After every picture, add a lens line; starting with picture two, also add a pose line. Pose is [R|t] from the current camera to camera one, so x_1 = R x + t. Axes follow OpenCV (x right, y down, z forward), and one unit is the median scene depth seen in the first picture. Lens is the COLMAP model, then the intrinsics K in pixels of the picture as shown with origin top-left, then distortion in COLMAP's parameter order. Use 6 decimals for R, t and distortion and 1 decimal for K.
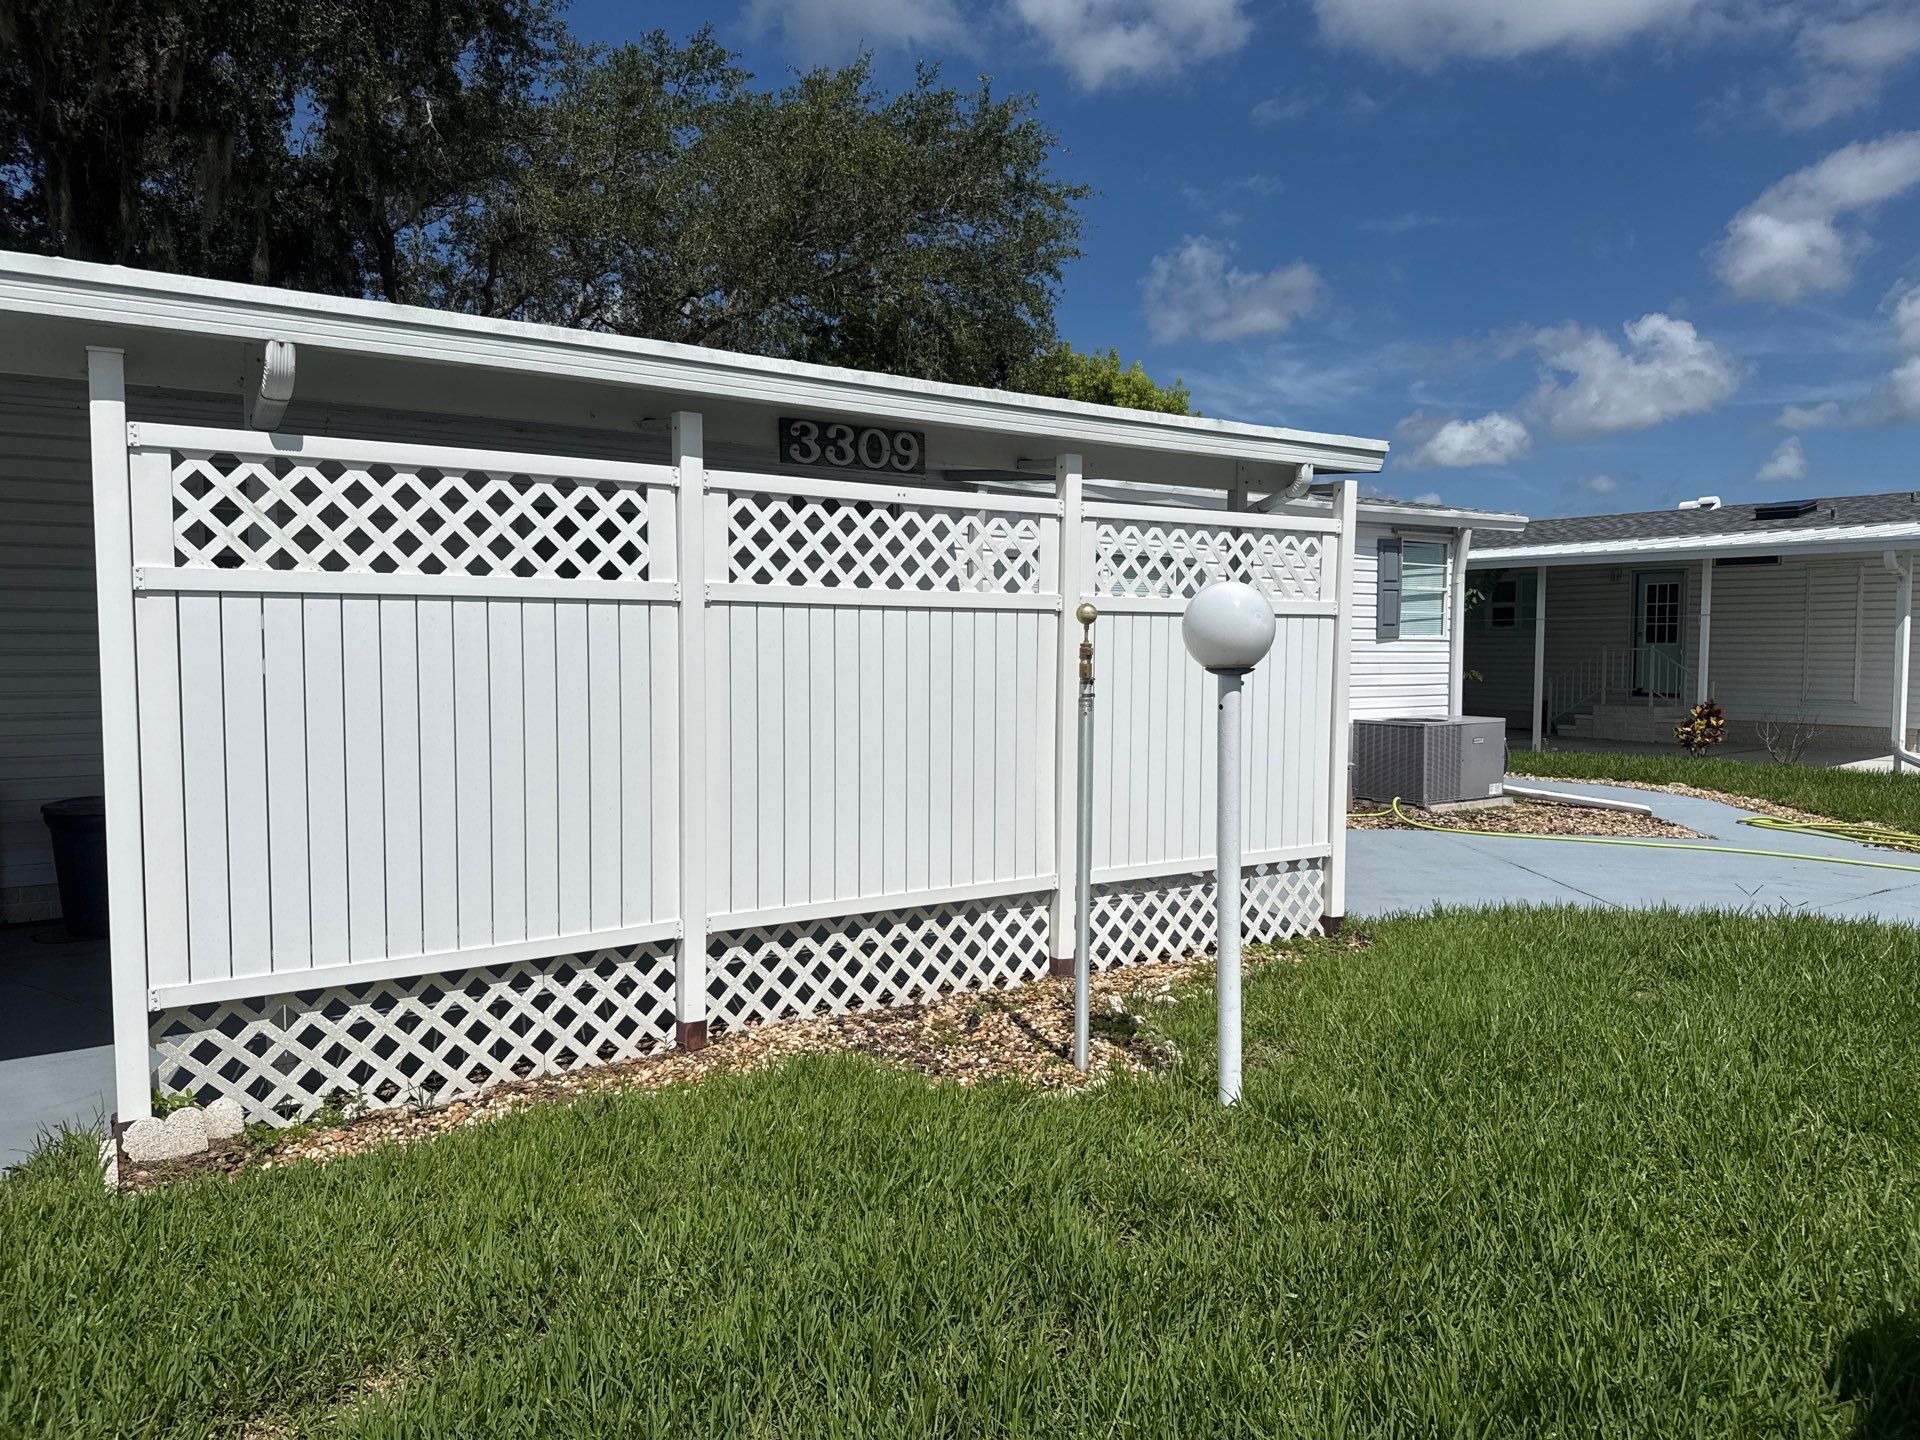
lens RADIAL K [[1351.4, 0, 960.0], [0, 1351.4, 723.6], [0, 0, 1]] dist [0.046083, -0.044973]
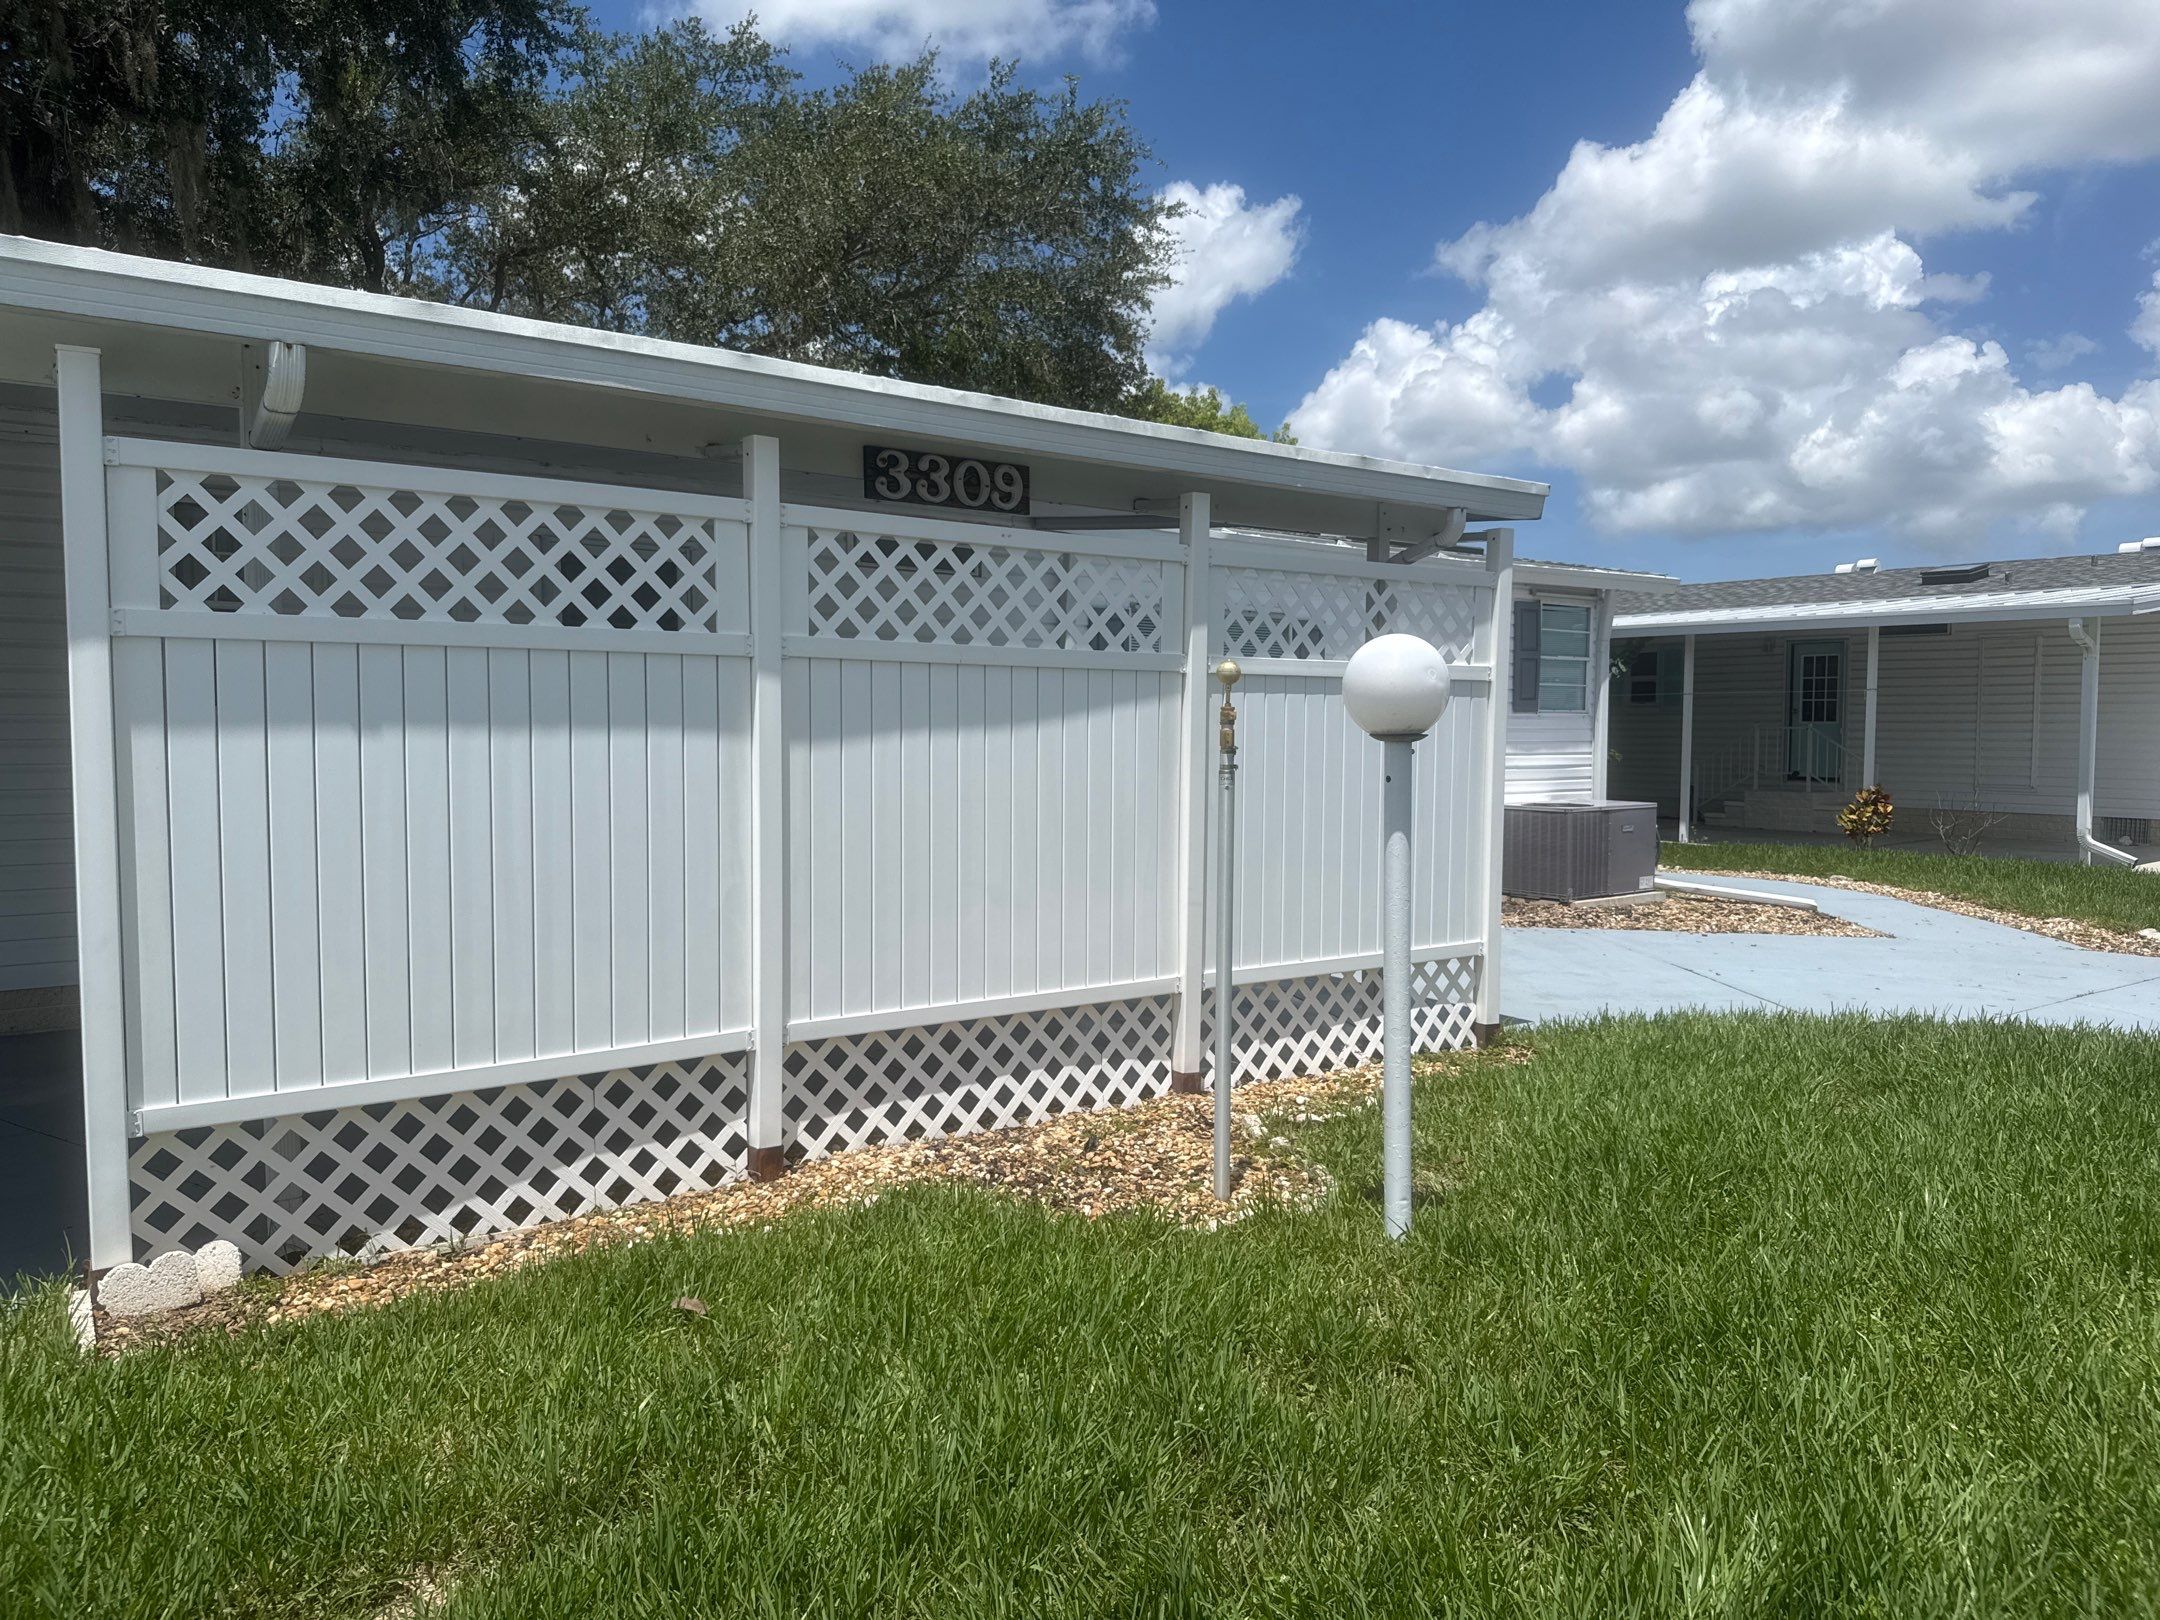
lens RADIAL K [[1529.9, 0, 1087.6], [0, 1529.9, 809.4], [0, 0, 1]] dist [0.033802, -0.035337]
pose [[0.999251, 0.000718, 0.038695, -0.030766], [-0.000634, 0.999997, -0.002195, 0.007924], [-0.038697, 0.002169, 0.999249, 0.021804]]
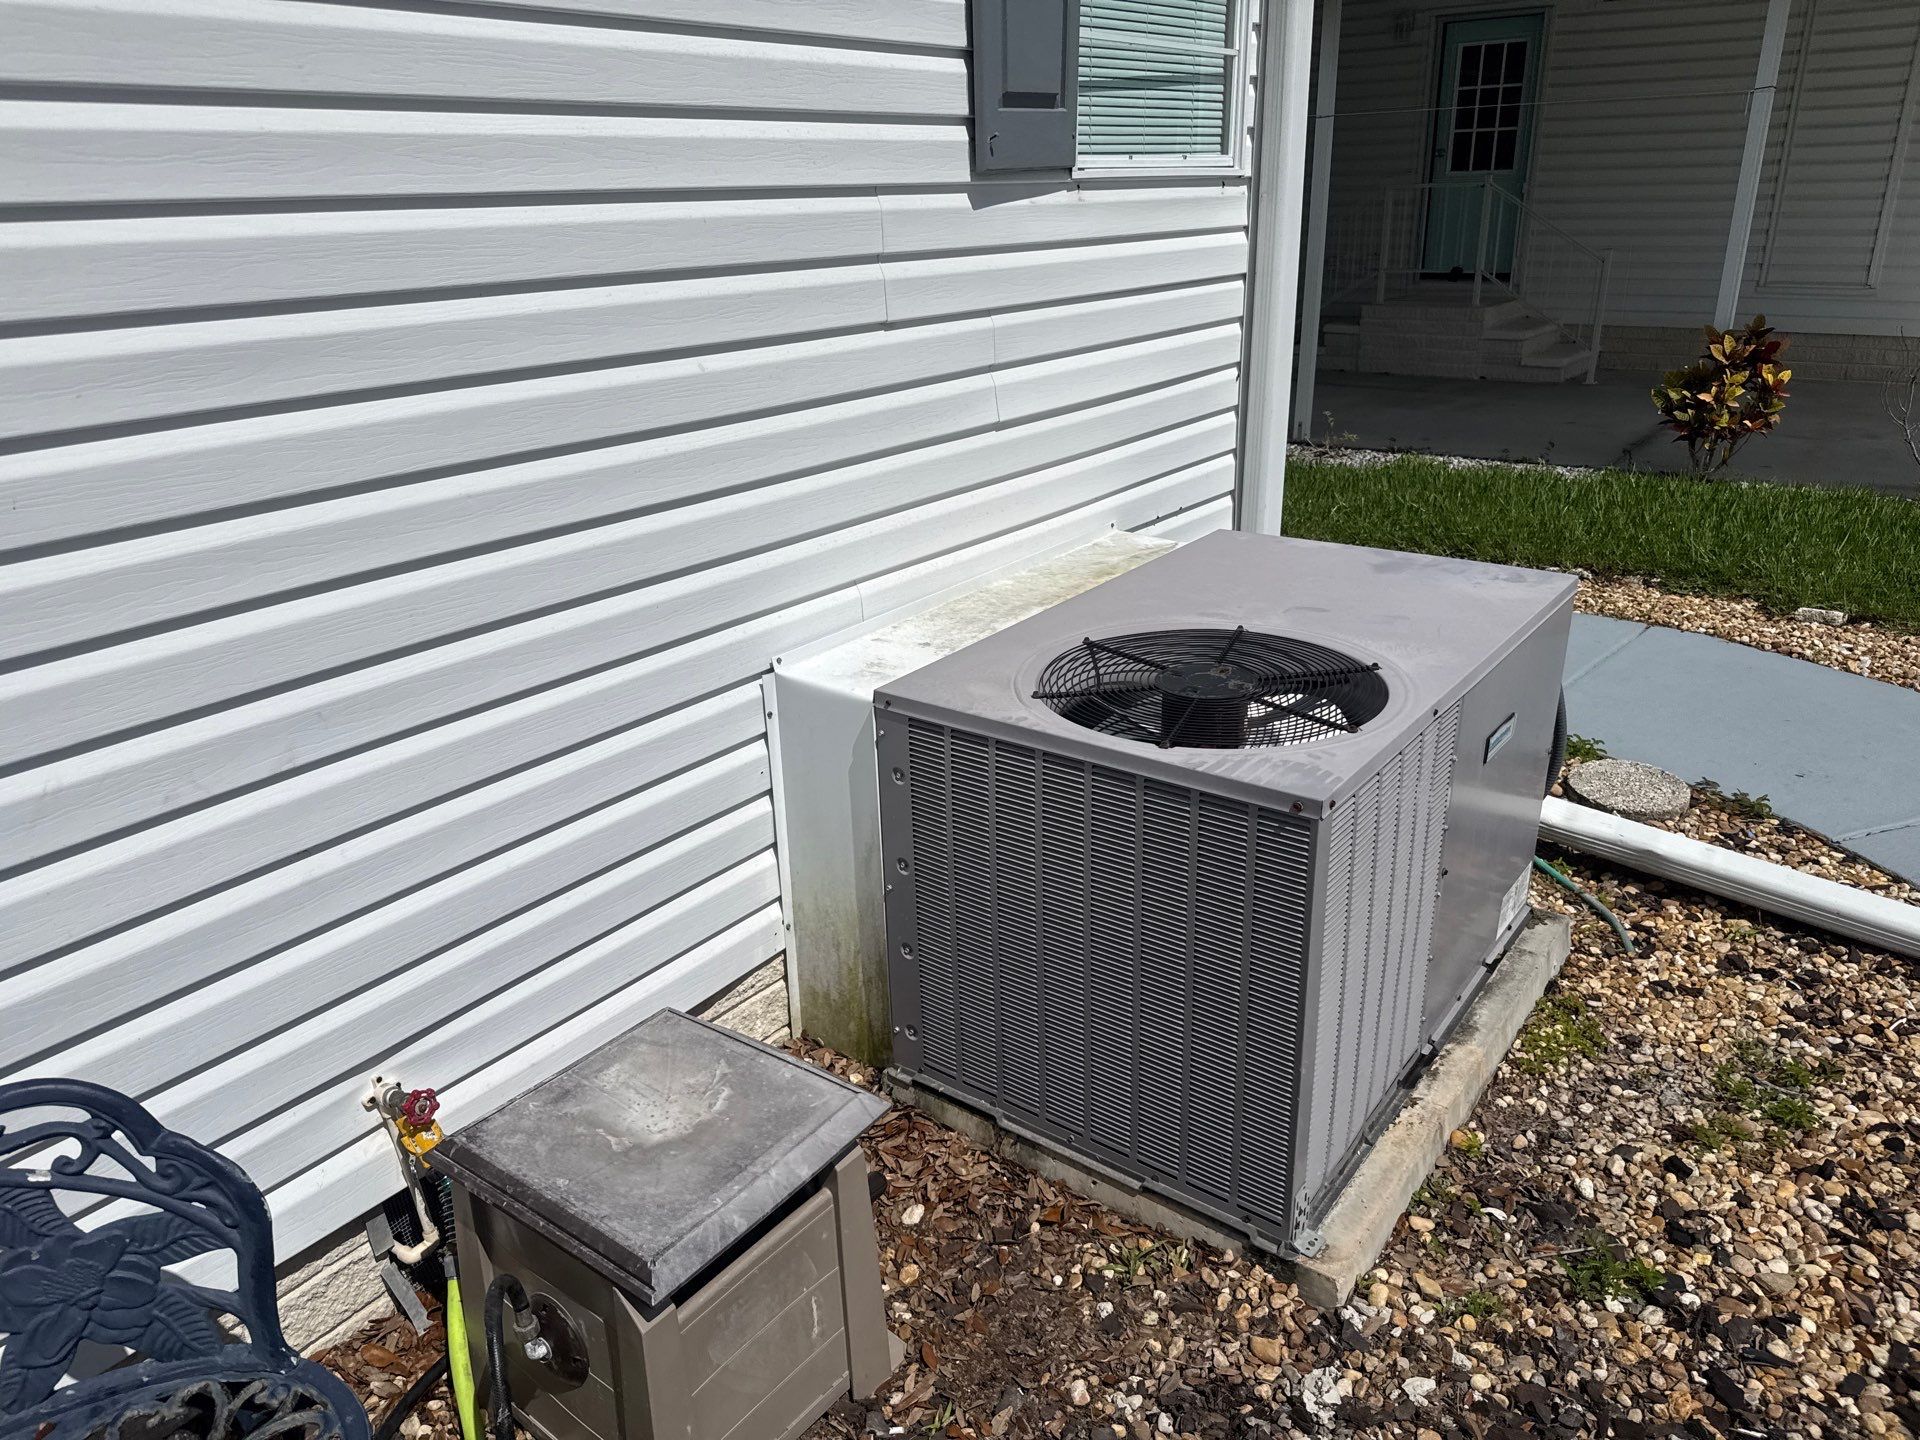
lens RADIAL K [[1345.2, 0, 959.0], [0, 1345.2, 719.1], [0, 0, 1]] dist [0.056822, -0.058373]
pose [[0.954571, -0.133490, 0.266411, 0.720665], [0.044720, 0.948096, 0.314824, -0.148971], [-0.294609, -0.288608, 0.910995, 2.374188]]
